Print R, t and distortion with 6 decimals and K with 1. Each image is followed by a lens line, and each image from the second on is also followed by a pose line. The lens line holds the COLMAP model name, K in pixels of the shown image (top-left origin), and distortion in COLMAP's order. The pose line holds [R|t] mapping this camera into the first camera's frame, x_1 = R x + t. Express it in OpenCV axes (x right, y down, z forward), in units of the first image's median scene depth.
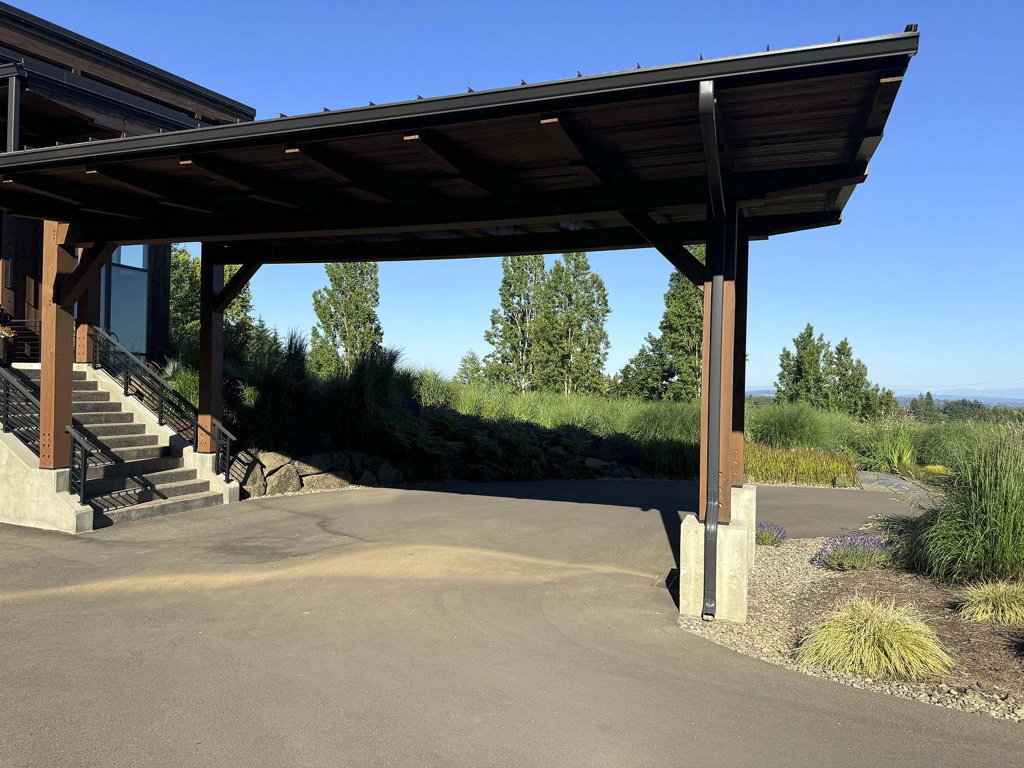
lens RADIAL K [[720.7, 0, 502.4], [0, 720.7, 384.0], [0, 0, 1]] dist [0.055287, -0.066076]
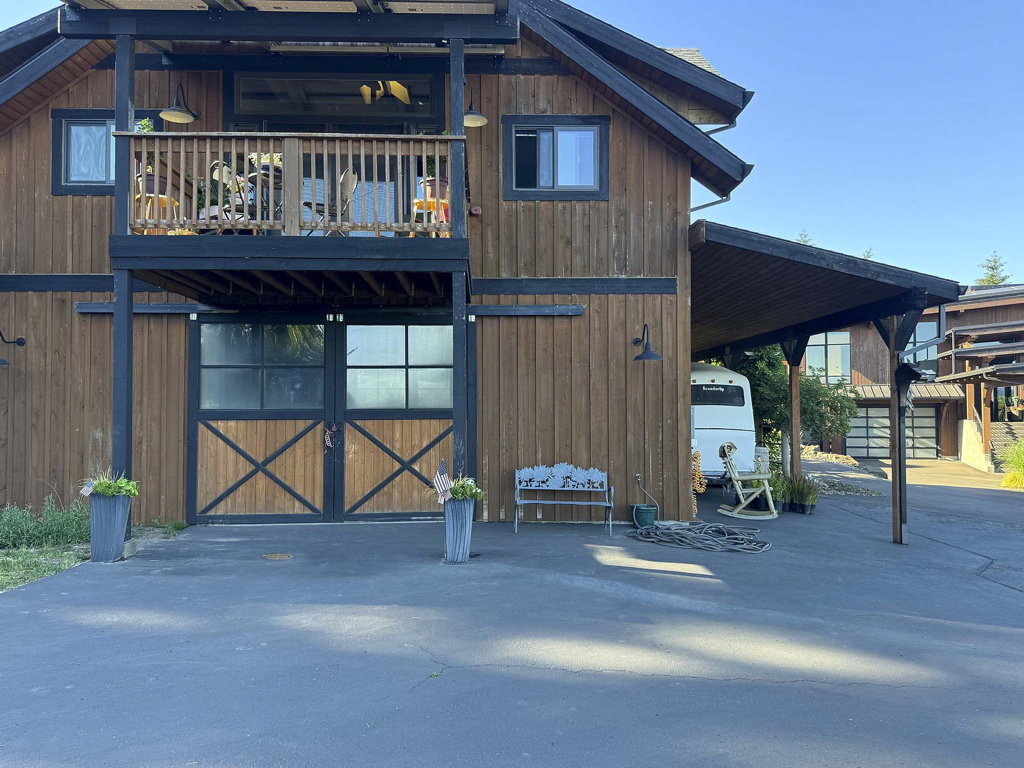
lens RADIAL K [[775.5, 0, 506.4], [0, 775.5, 388.5], [0, 0, 1]] dist [0.007610, -0.009813]
pose [[0.036535, -0.050863, -0.998037, 2.576829], [0.009118, 0.998679, -0.050562, -0.022181], [0.999291, -0.007252, 0.036950, -1.197274]]
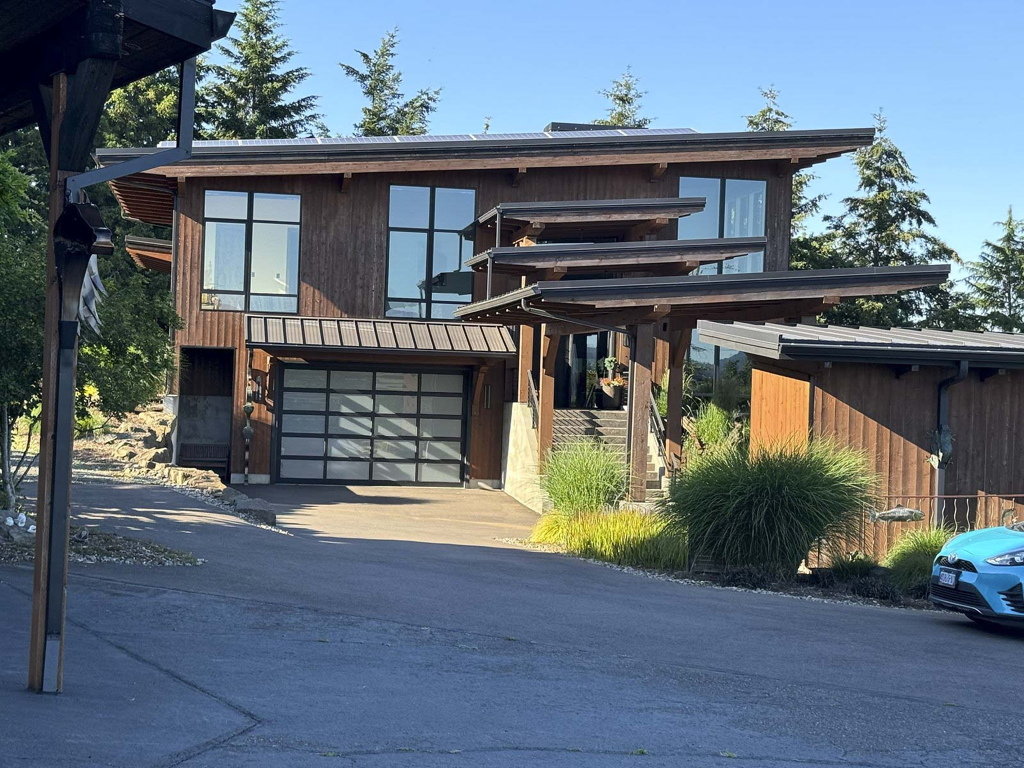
lens RADIAL K [[1812.4, 0, 515.0], [0, 1812.4, 366.3], [0, 0, 1]] dist [0.151183, 0.000000]
pose [[0.502063, -0.015299, -0.864696, 2.468833], [-0.019619, 0.999385, -0.029073, -0.004188], [0.864608, 0.031561, 0.501454, -0.928353]]
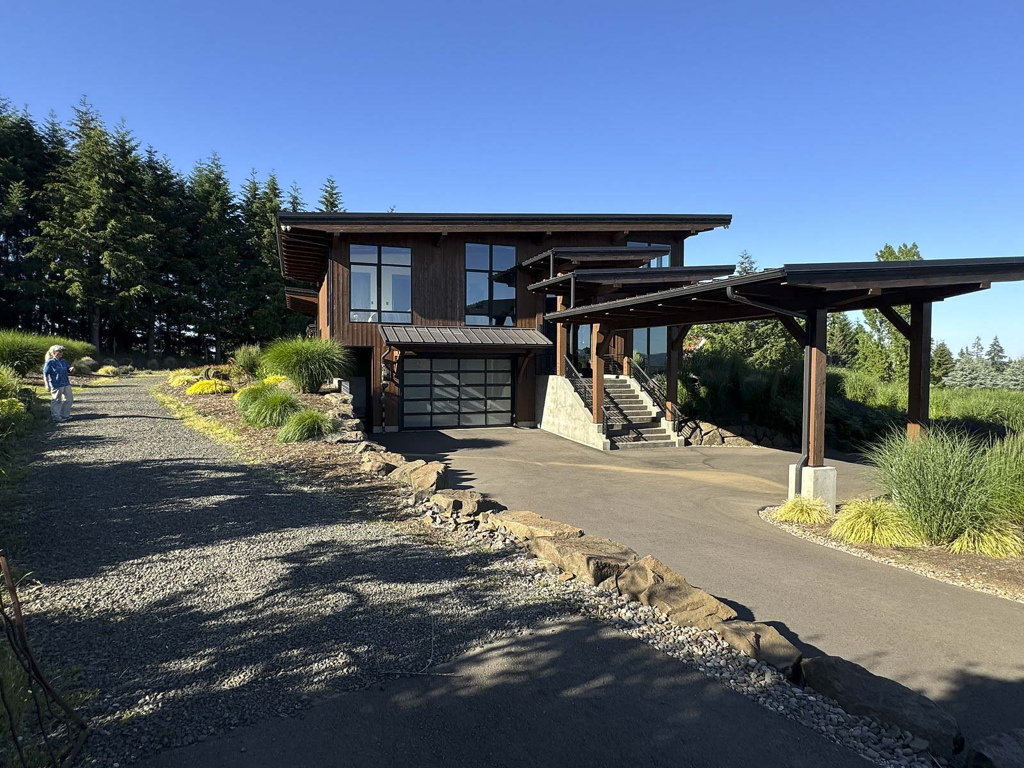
lens RADIAL K [[597.9, 0, 510.8], [0, 597.9, 380.0], [0, 0, 1]] dist [-0.004081, 0.006097]
pose [[0.653765, 0.000147, -0.756698, 0.620361], [0.014765, 0.999807, 0.012951, -0.051745], [0.756554, -0.019640, 0.653636, -0.456345]]
